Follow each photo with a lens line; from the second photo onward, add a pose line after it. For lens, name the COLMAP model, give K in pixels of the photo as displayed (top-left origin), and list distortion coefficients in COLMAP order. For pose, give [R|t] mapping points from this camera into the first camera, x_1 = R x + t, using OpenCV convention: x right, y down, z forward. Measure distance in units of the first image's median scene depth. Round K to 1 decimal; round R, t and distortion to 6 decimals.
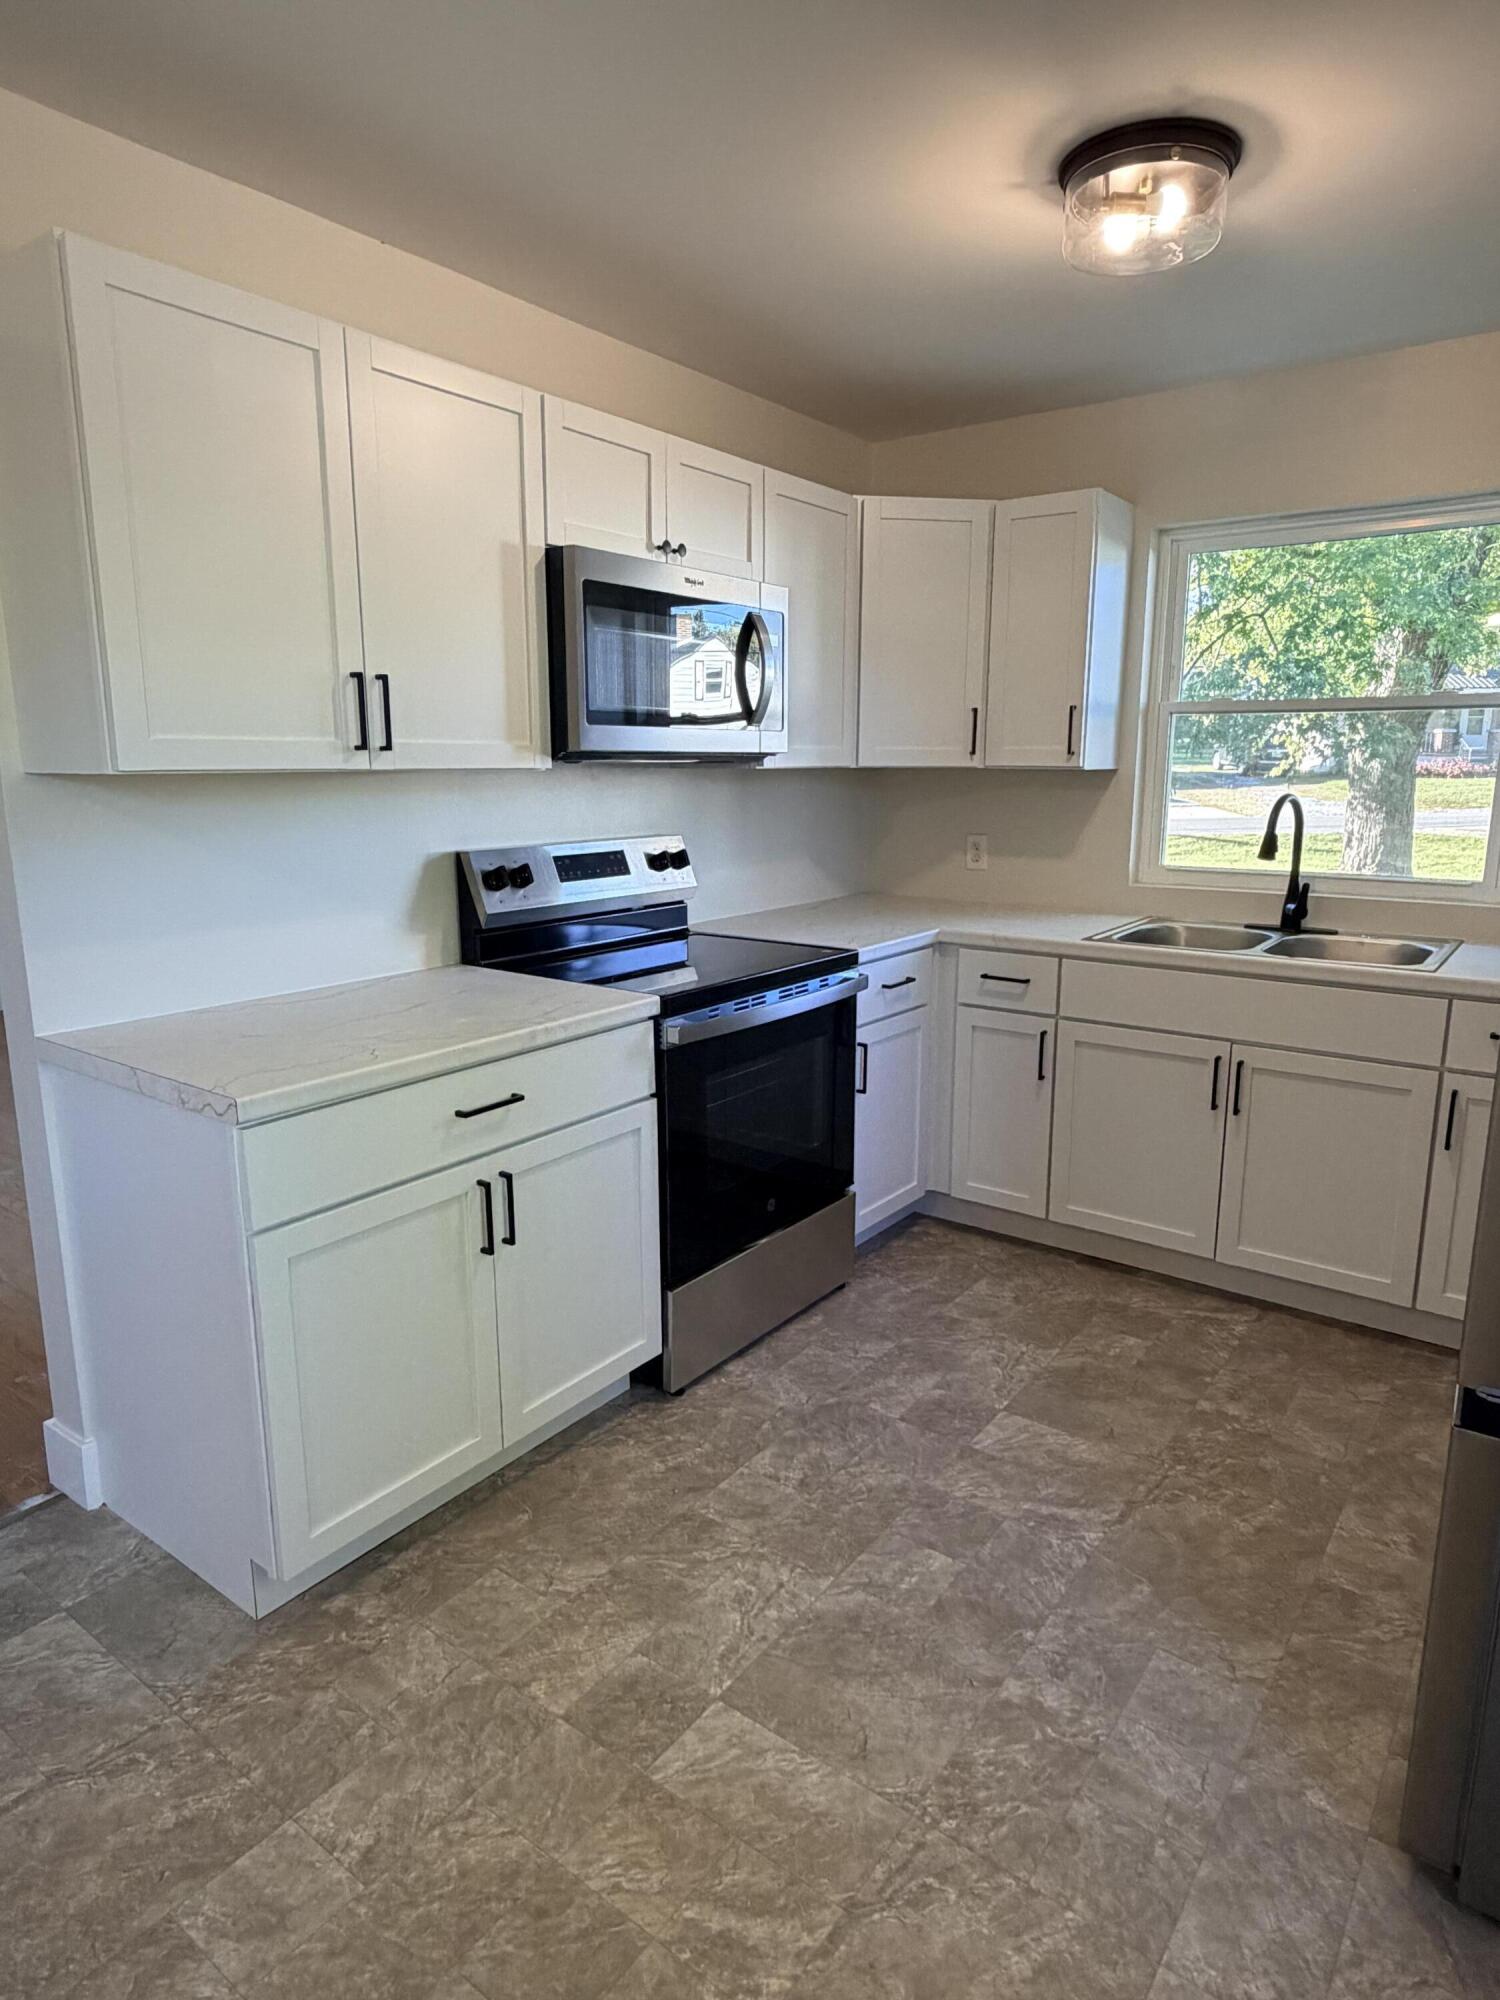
lens RADIAL K [[1152.1, 0, 761.5], [0, 1152.1, 995.0], [0, 0, 1]] dist [0.000407, -0.002224]
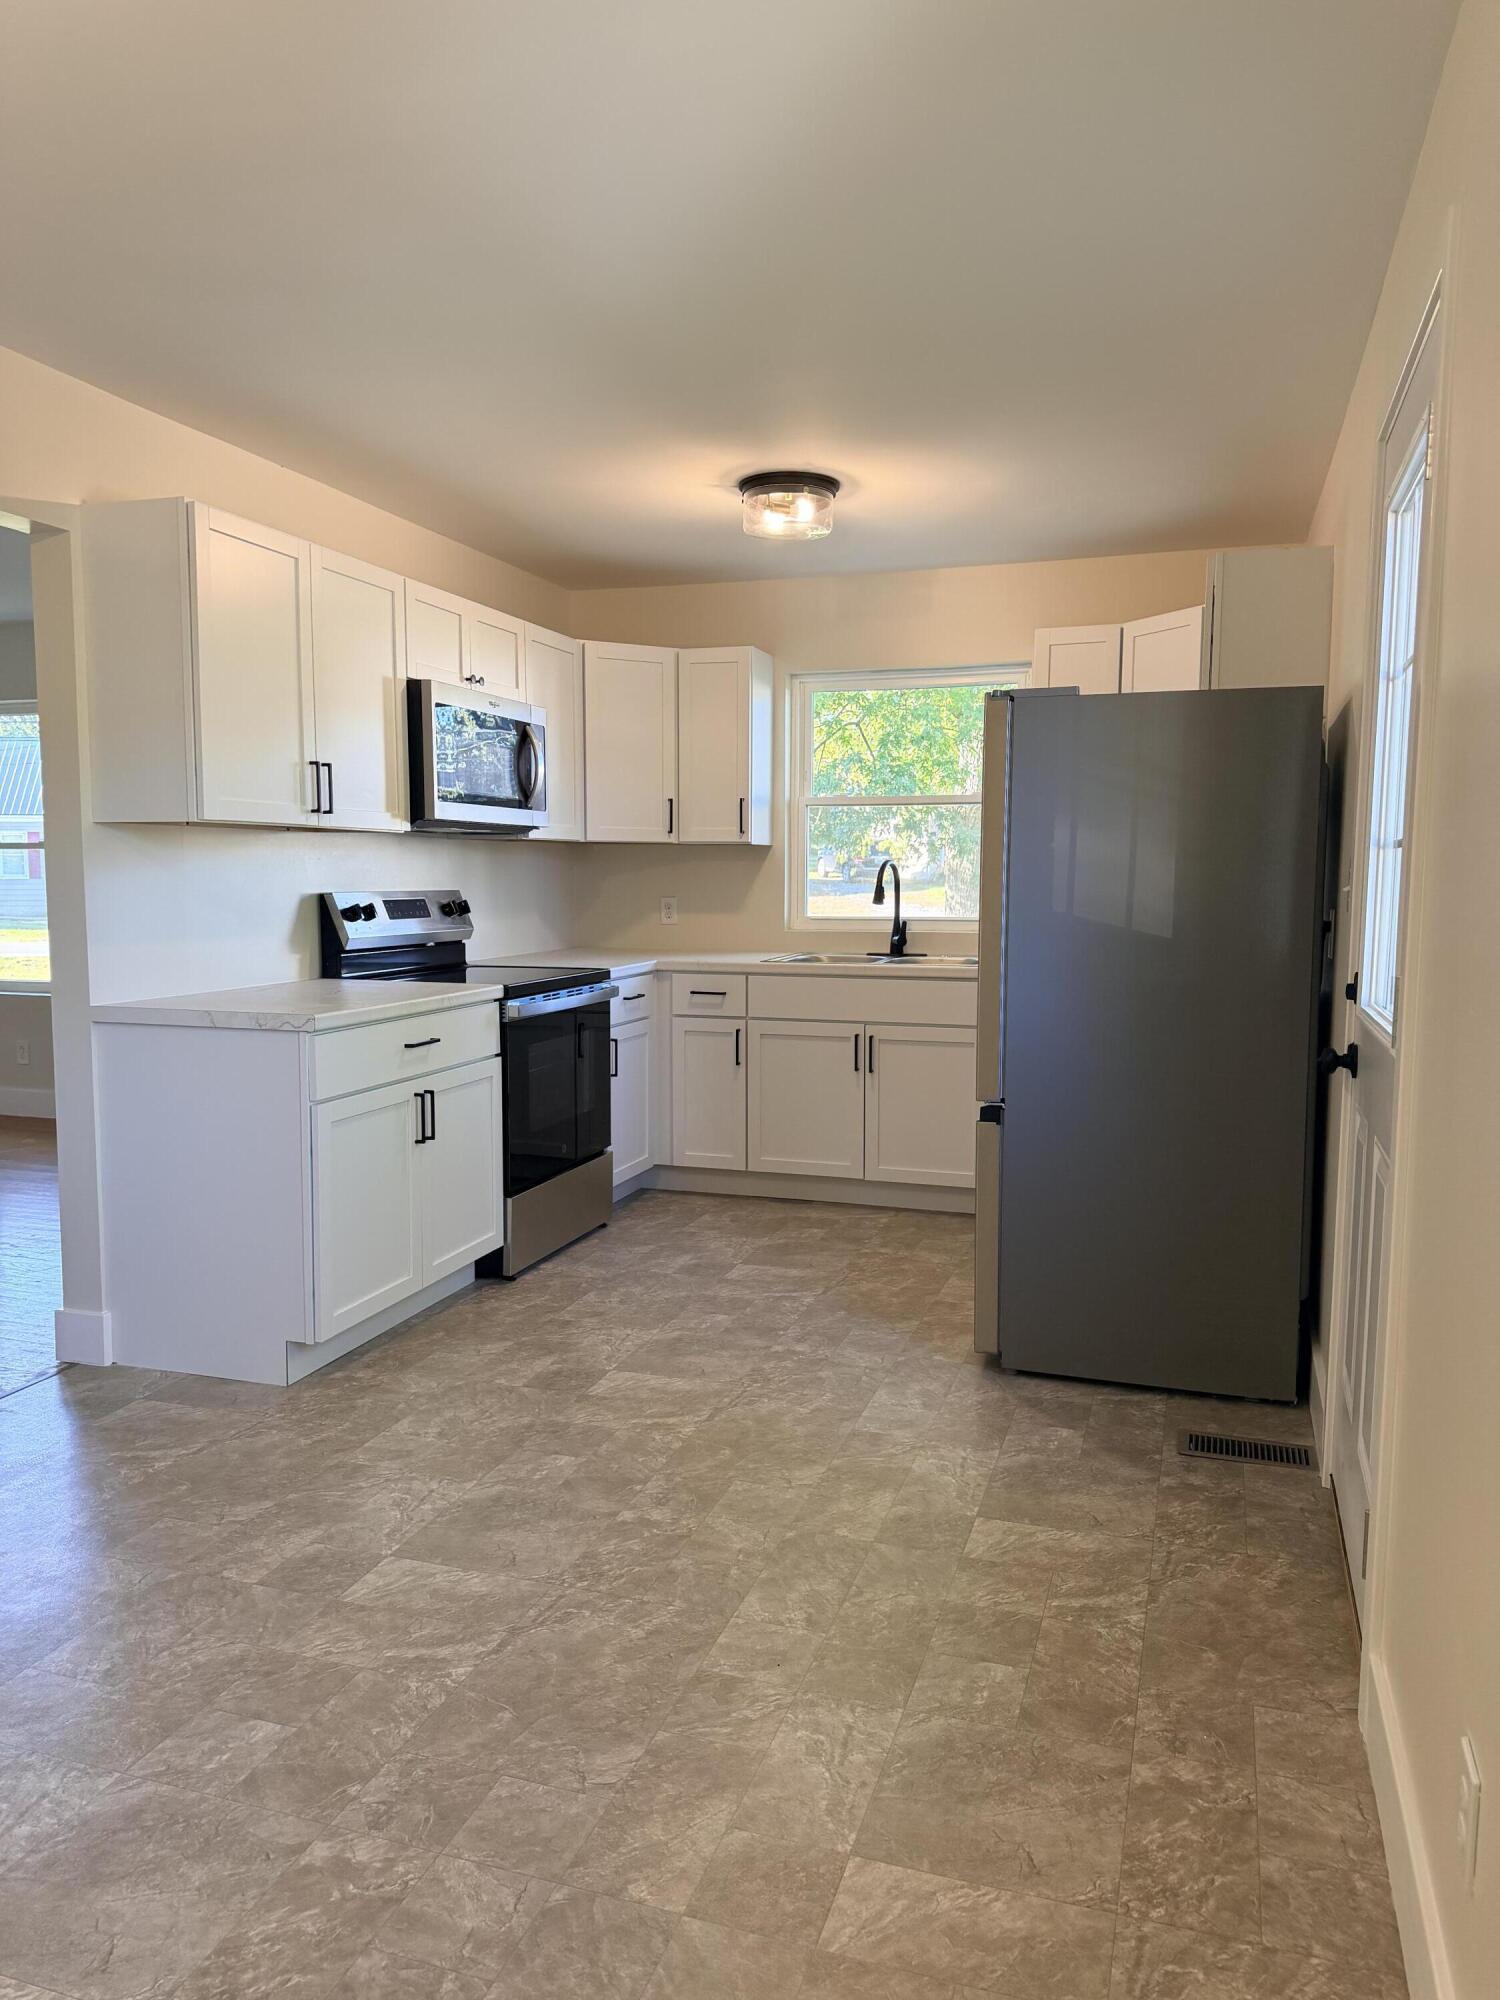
lens RADIAL K [[1430.9, 0, 750.6], [0, 1430.9, 1012.8], [0, 0, 1]] dist [0.107868, -0.002899]
pose [[0.948039, -0.027567, 0.316957, -0.318675], [0.060049, 0.993837, -0.093175, 0.194161], [-0.312435, 0.107366, 0.943852, -0.702168]]
